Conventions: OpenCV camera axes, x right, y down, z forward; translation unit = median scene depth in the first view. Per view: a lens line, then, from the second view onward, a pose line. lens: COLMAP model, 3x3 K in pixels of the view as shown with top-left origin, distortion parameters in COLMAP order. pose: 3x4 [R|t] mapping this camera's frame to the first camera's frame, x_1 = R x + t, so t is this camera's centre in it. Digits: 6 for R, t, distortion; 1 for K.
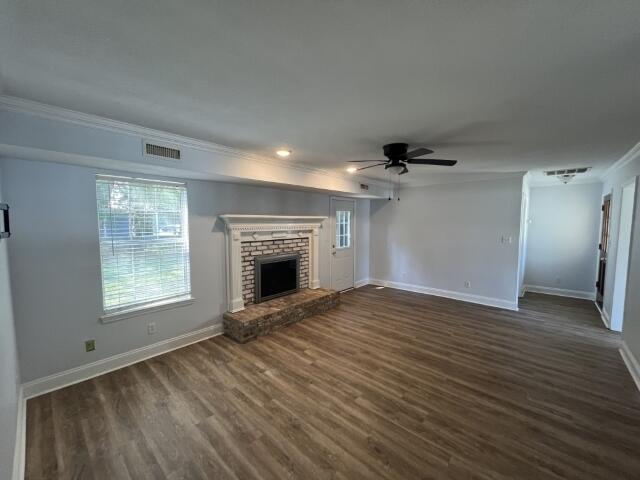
lens RADIAL K [[258.9, 0, 319.3], [0, 258.9, 240.4], [0, 0, 1]] dist [-0.002473, -0.000028]
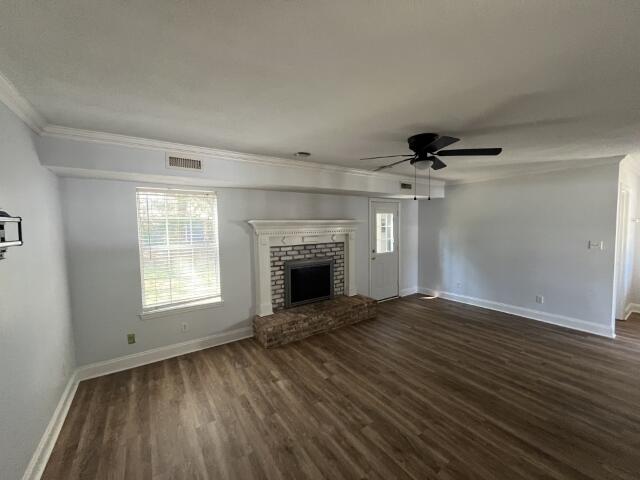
lens RADIAL K [[258.9, 0, 319.2], [0, 258.9, 240.6], [0, 0, 1]] dist [-0.002473, -0.000028]
pose [[0.971695, -0.001904, -0.236232, 0.128719], [-0.000891, 0.999931, -0.011724, -0.007170], [0.236238, 0.011603, 0.971626, 0.065602]]
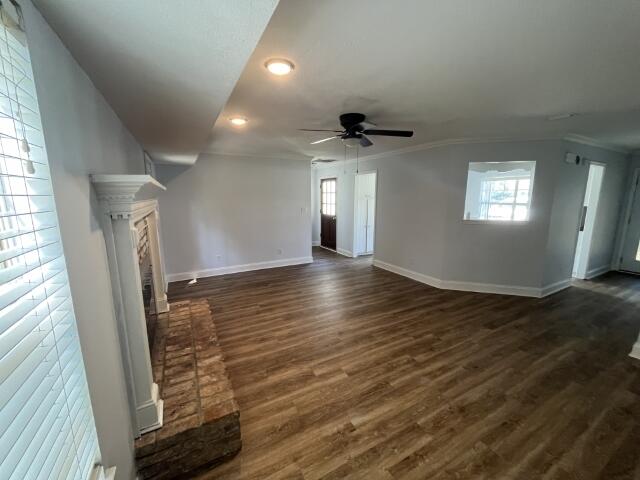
lens RADIAL K [[258.9, 0, 319.4], [0, 258.9, 240.5], [0, 0, 1]] dist [-0.002473, -0.000028]
pose [[0.335007, -0.161870, 0.928207, -0.579455], [0.072078, 0.986648, 0.146047, -0.044620], [-0.939455, 0.017977, 0.342201, 0.631446]]
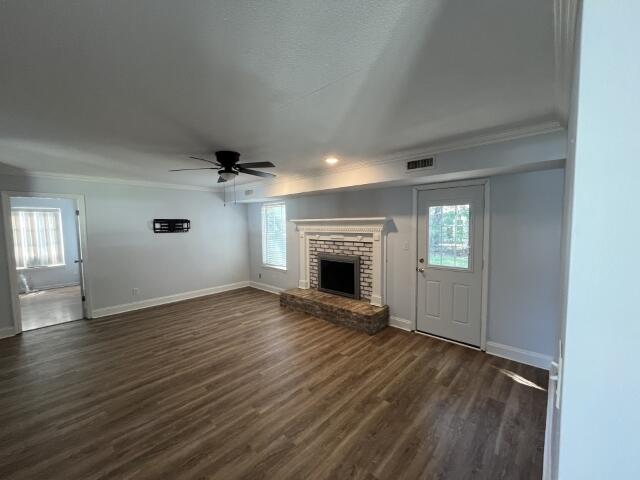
lens RADIAL K [[258.9, 0, 319.2], [0, 258.9, 240.9], [0, 0, 1]] dist [-0.002473, -0.000028]
pose [[-0.012145, 0.069529, -0.997506, 1.080464], [-0.062796, 0.995557, 0.070157, -0.087215], [0.997952, 0.063491, -0.007725, 1.114805]]
